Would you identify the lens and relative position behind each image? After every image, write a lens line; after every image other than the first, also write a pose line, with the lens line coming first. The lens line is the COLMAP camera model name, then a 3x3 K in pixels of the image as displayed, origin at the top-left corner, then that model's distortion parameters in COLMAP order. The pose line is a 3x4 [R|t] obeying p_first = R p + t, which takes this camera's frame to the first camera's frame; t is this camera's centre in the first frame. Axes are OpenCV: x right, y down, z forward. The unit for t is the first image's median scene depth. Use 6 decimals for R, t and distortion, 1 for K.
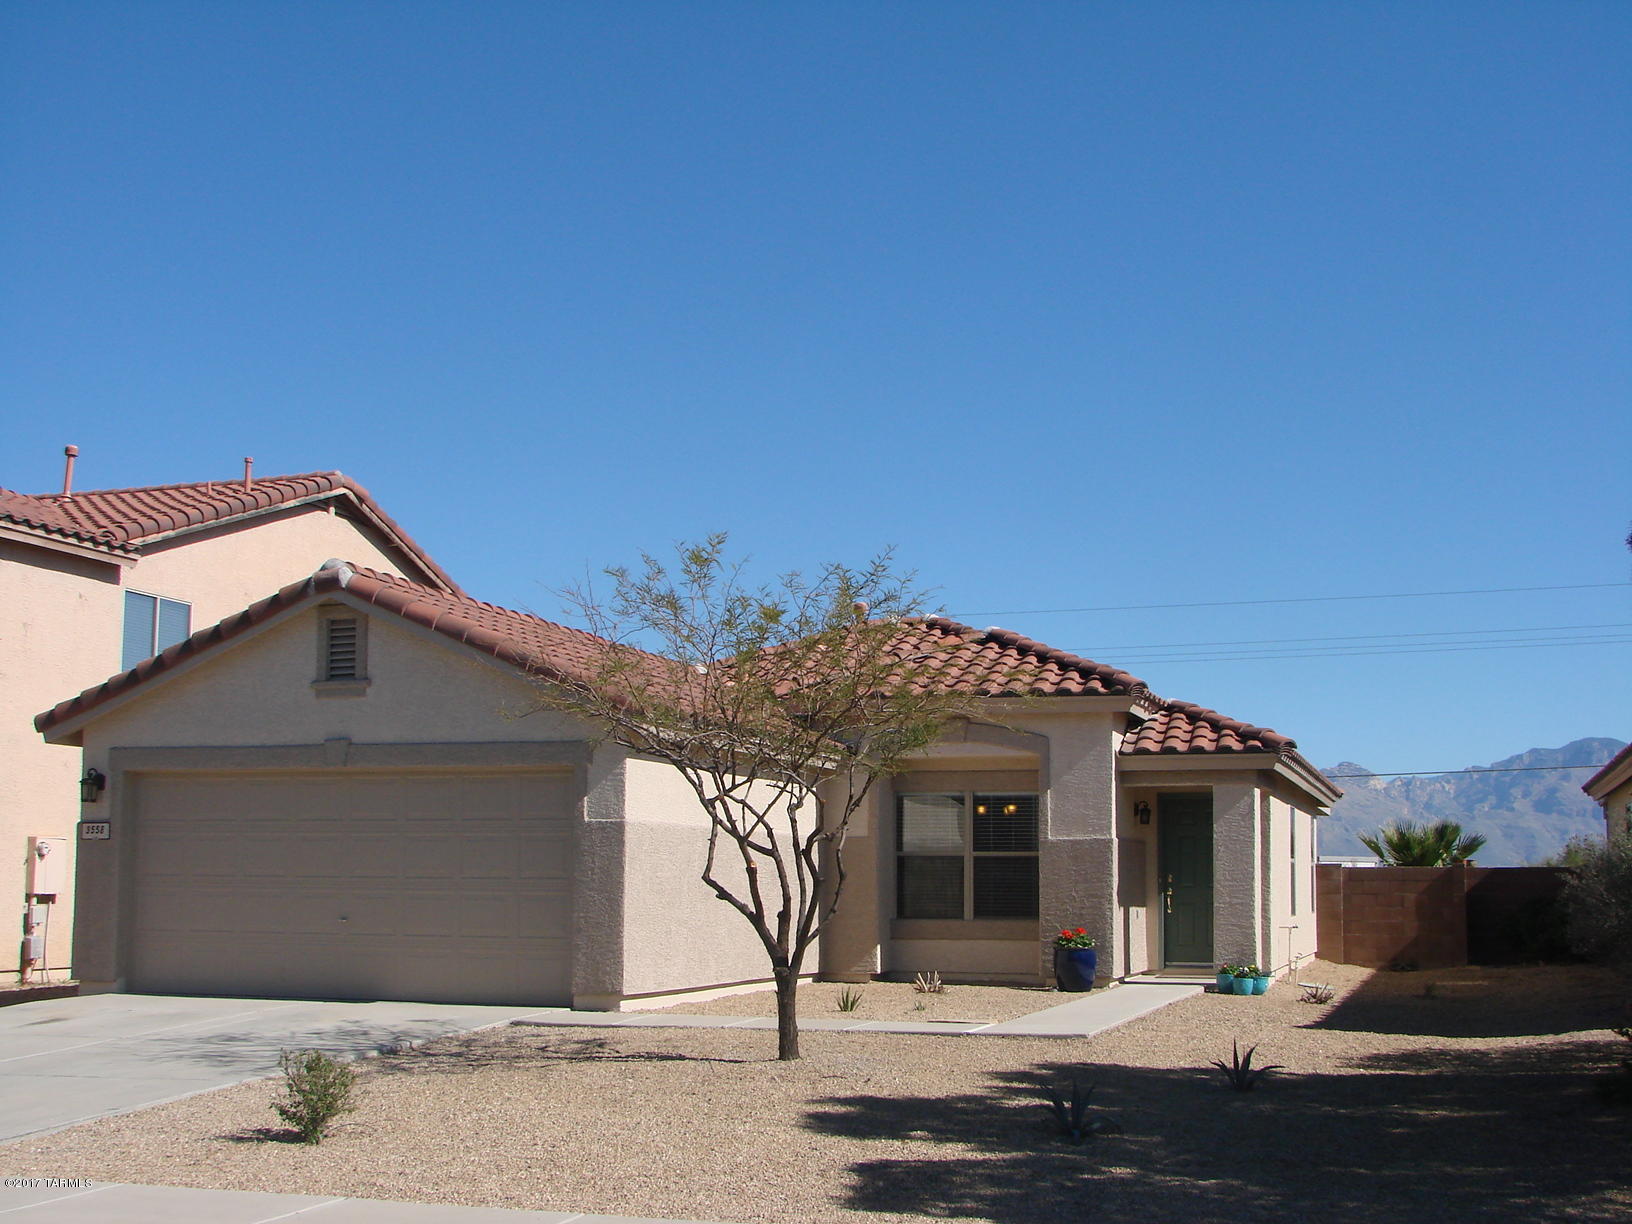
lens RADIAL K [[1968.0, 0, 816.0], [0, 1968.0, 612.0], [0, 0, 1]] dist [-0.080232, 0.018714]
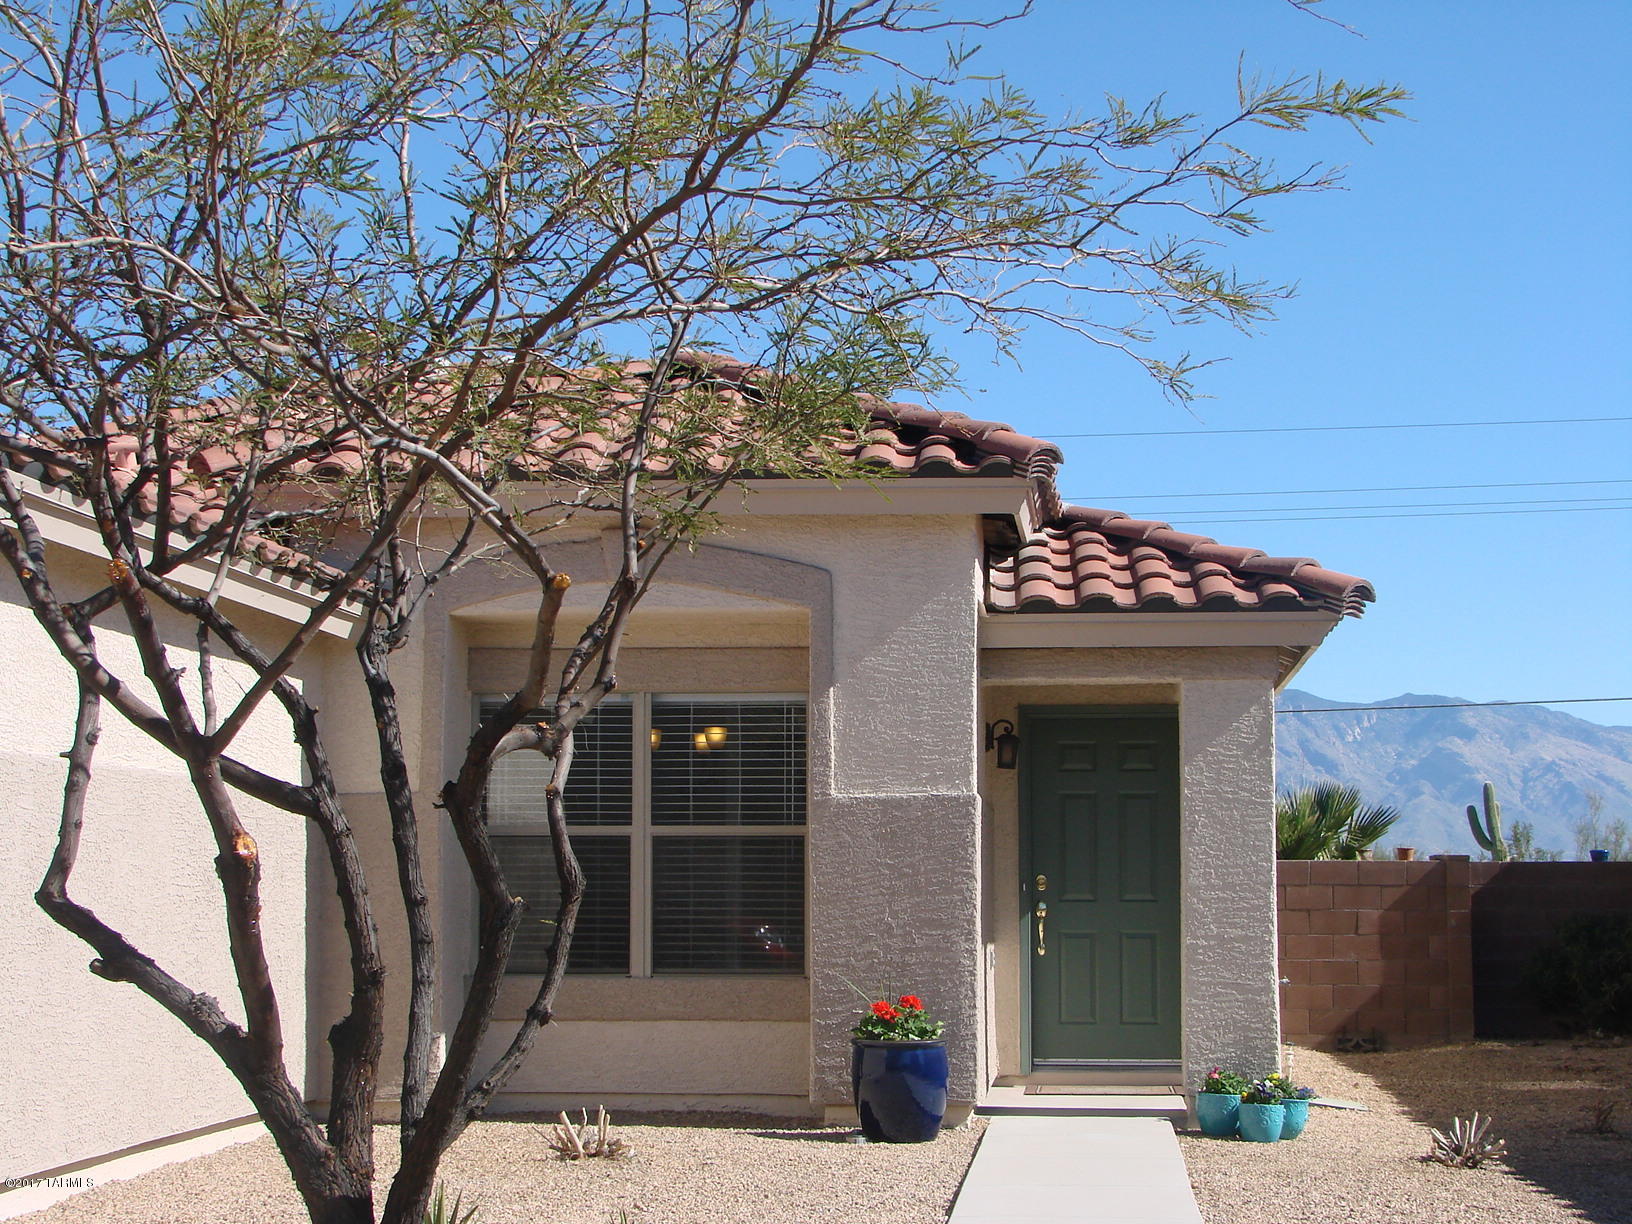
lens RADIAL K [[2847.7, 0, 816.0], [0, 2847.7, 612.0], [0, 0, 1]] dist [-0.014294, 0.004320]
pose [[0.977647, 0.014568, 0.209746, -0.022047], [-0.023221, 0.998975, 0.038851, 0.048184], [-0.208965, -0.042853, 0.976984, 0.366543]]
